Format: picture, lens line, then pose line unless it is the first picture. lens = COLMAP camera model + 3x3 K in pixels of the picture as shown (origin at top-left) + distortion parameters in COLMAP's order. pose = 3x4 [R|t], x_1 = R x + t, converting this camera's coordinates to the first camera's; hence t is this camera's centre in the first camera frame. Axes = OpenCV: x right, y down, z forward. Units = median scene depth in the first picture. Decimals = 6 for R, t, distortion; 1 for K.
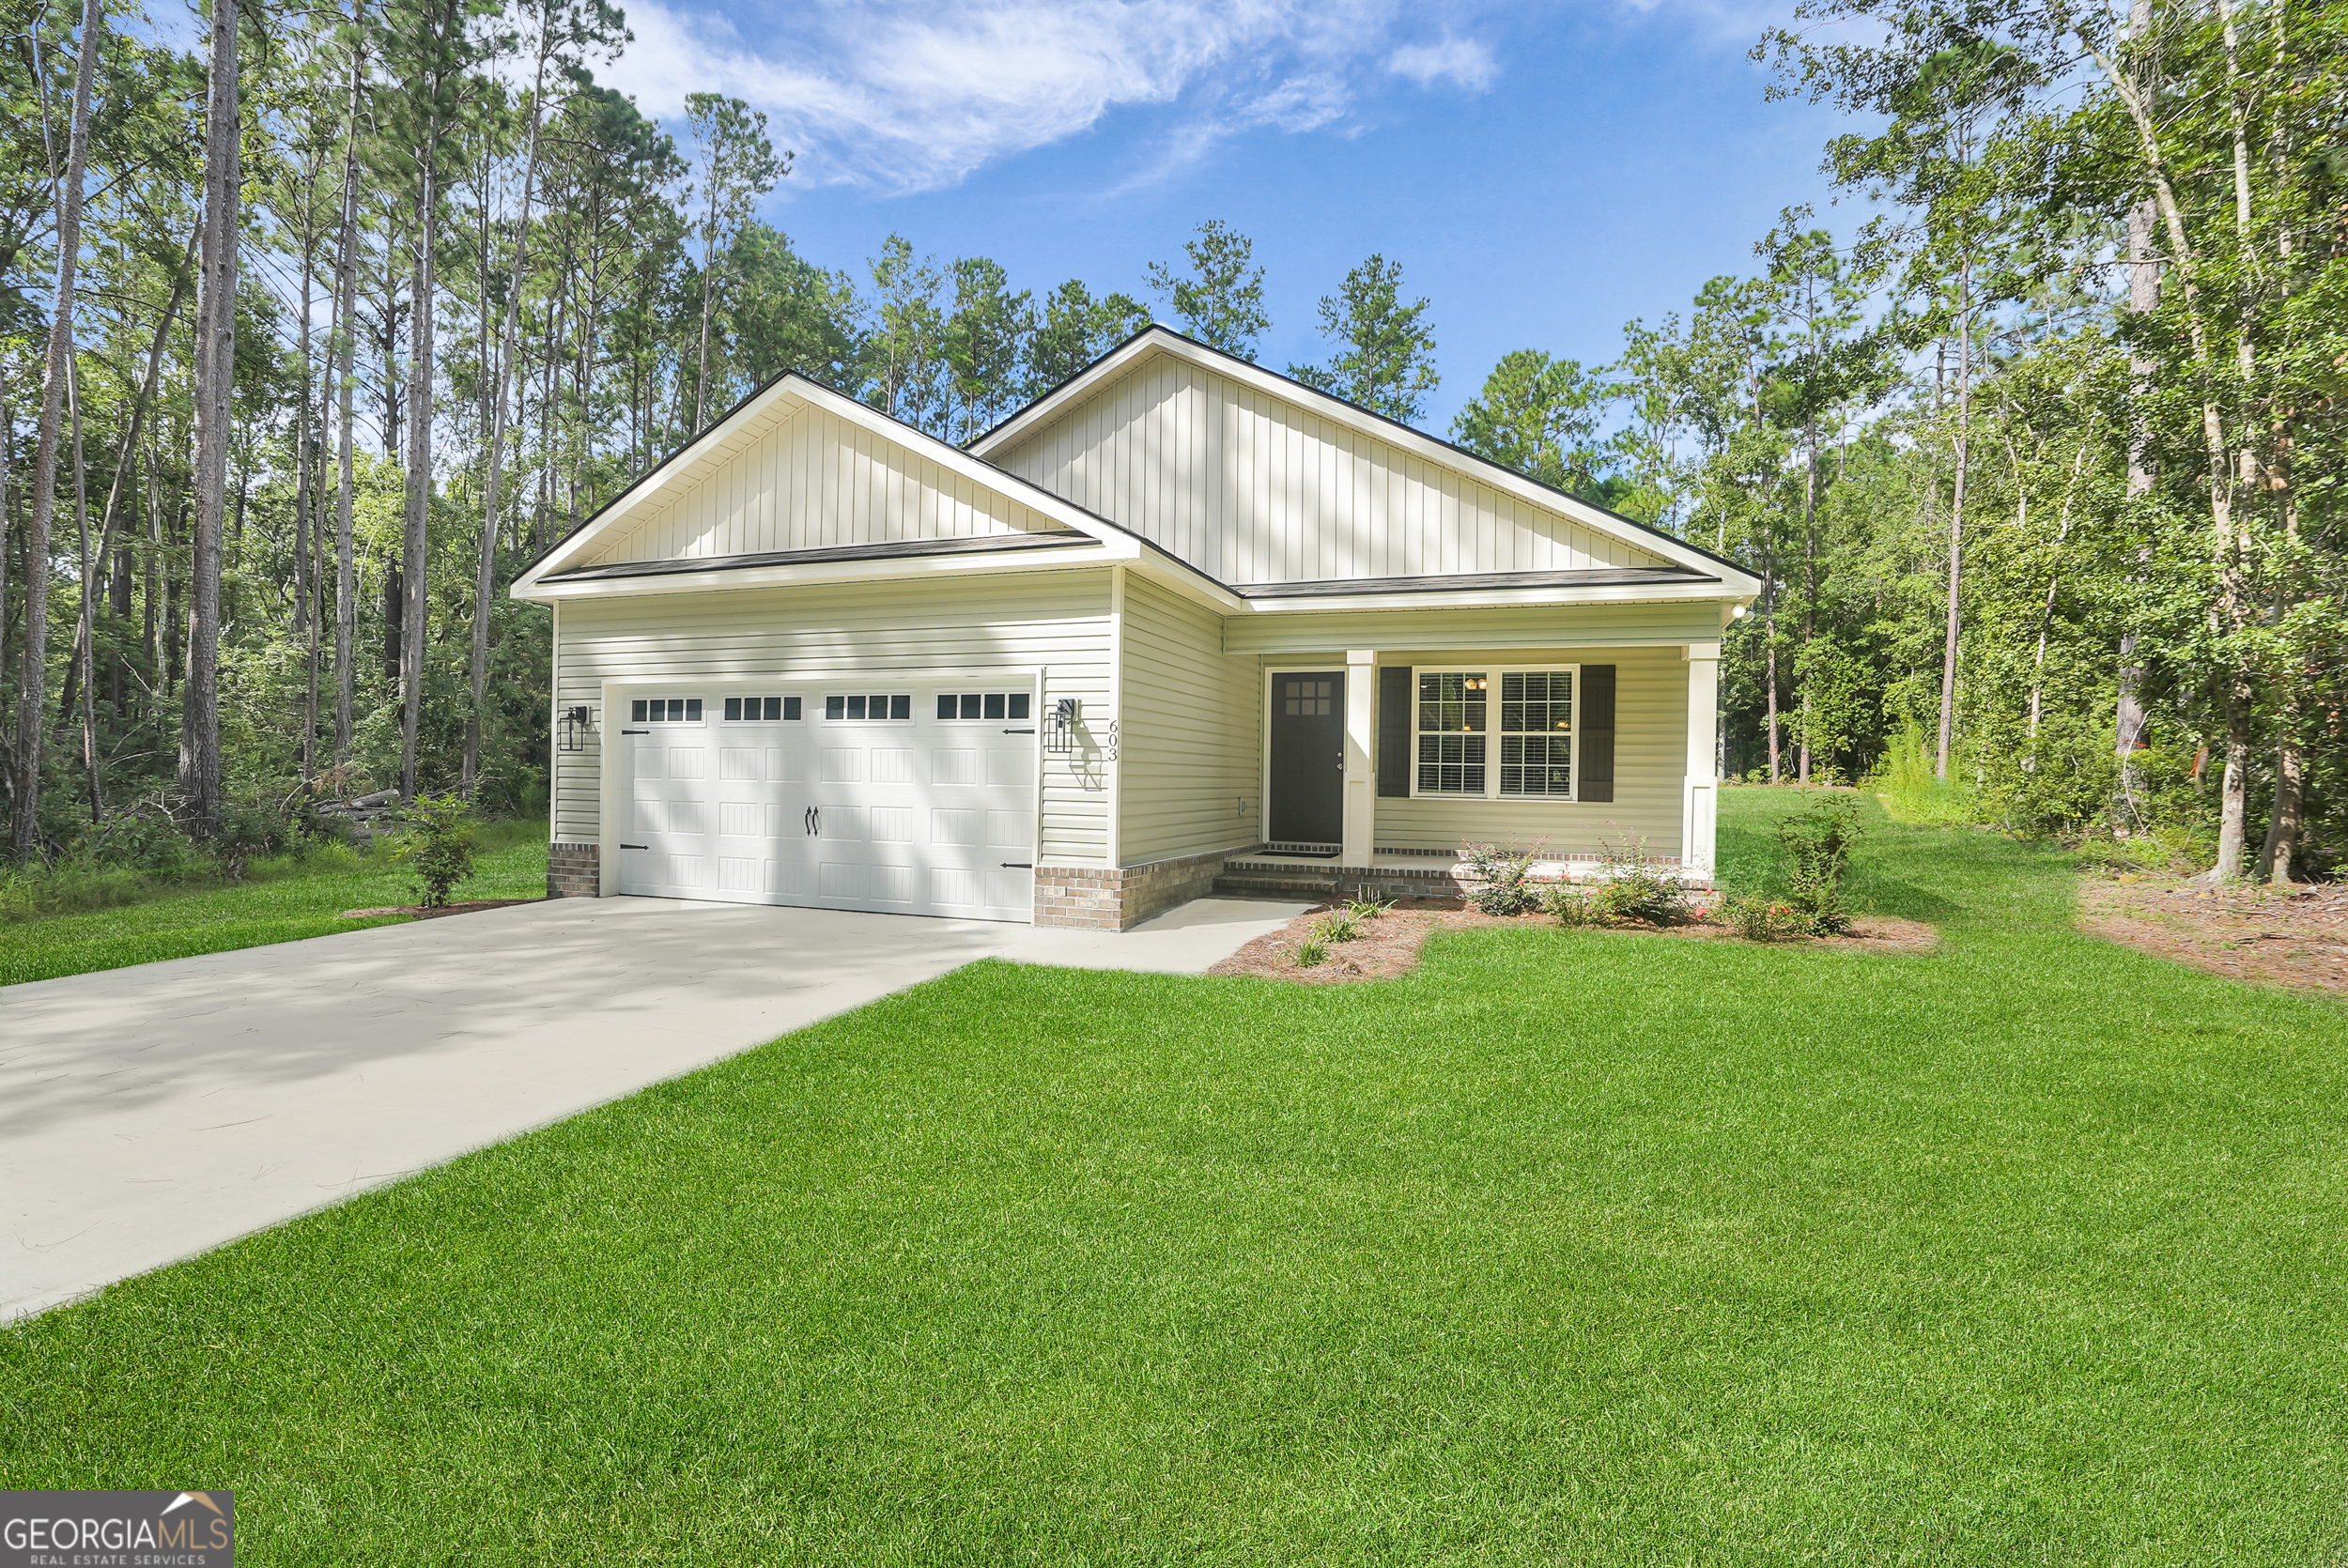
lens RADIAL K [[1105.2, 0, 1178.2], [0, 1105.2, 779.1], [0, 0, 1]] dist [-0.057800, 0.022620]
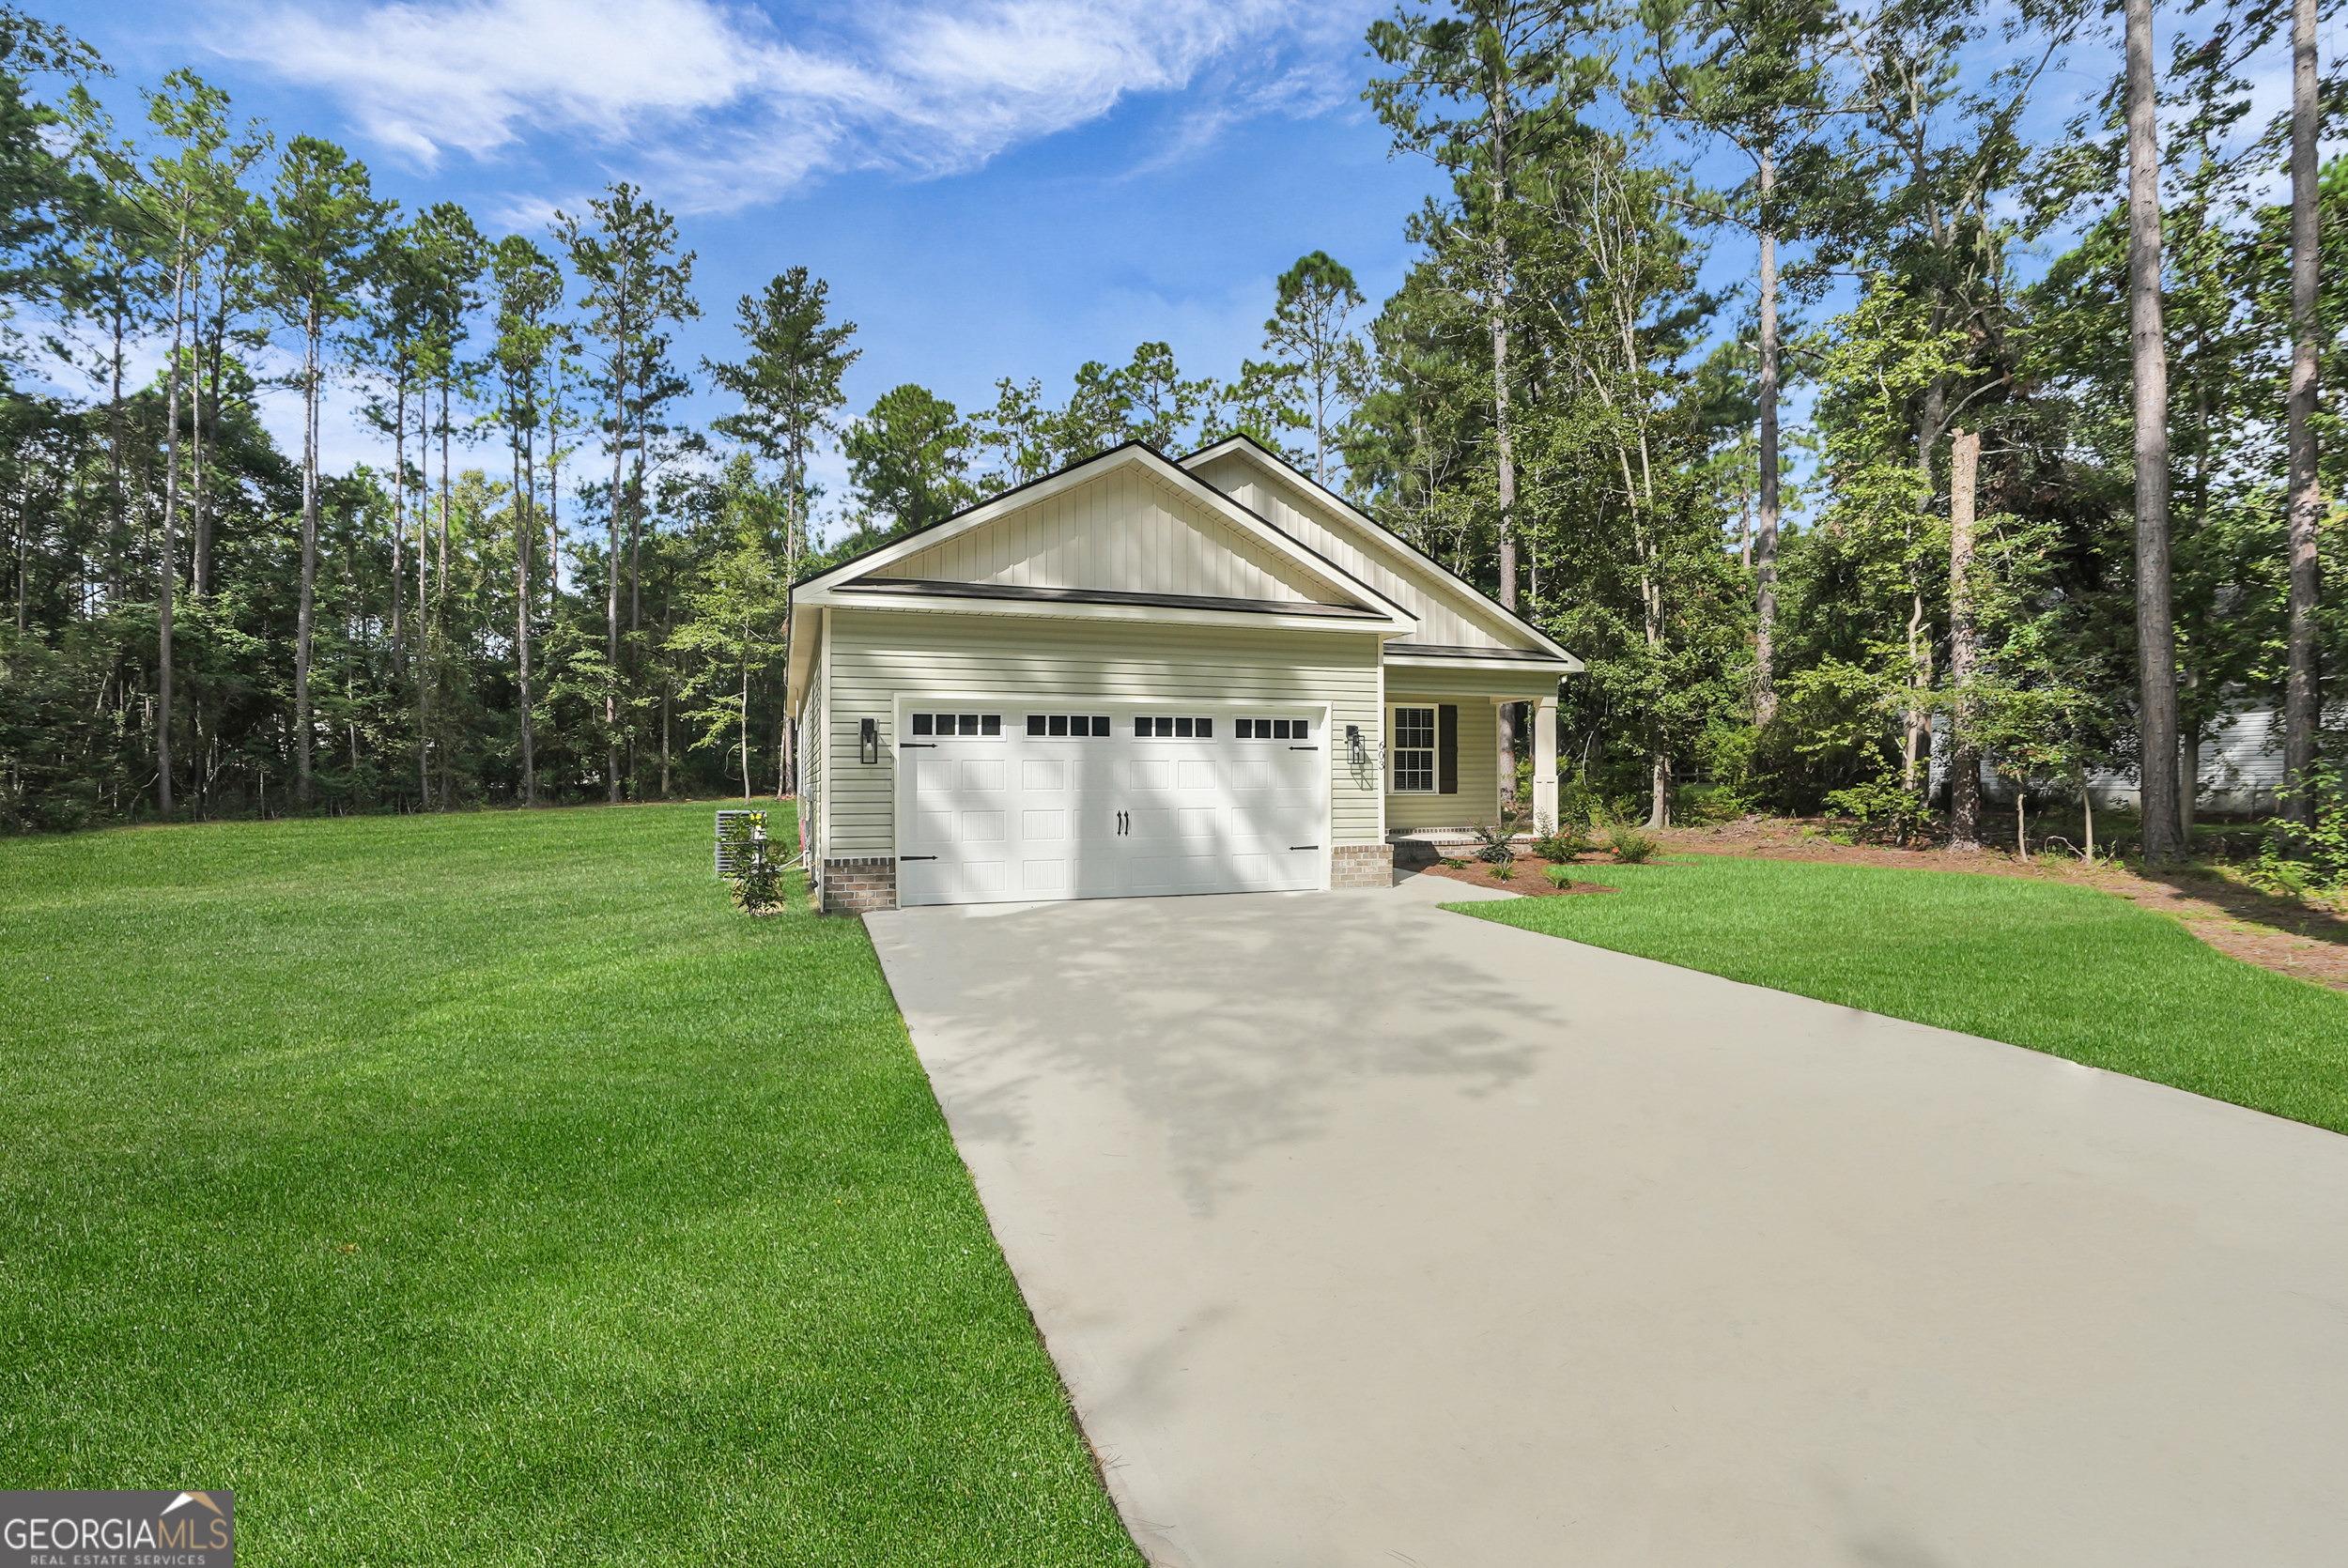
lens RADIAL K [[1105.2, 0, 1178.2], [0, 1105.2, 779.1], [0, 0, 1]] dist [-0.057800, 0.022620]
pose [[0.771880, -0.014243, 0.635609, -0.923288], [0.018591, 0.999827, -0.000171, -0.006458], [-0.635497, 0.011949, 0.772011, 0.045515]]
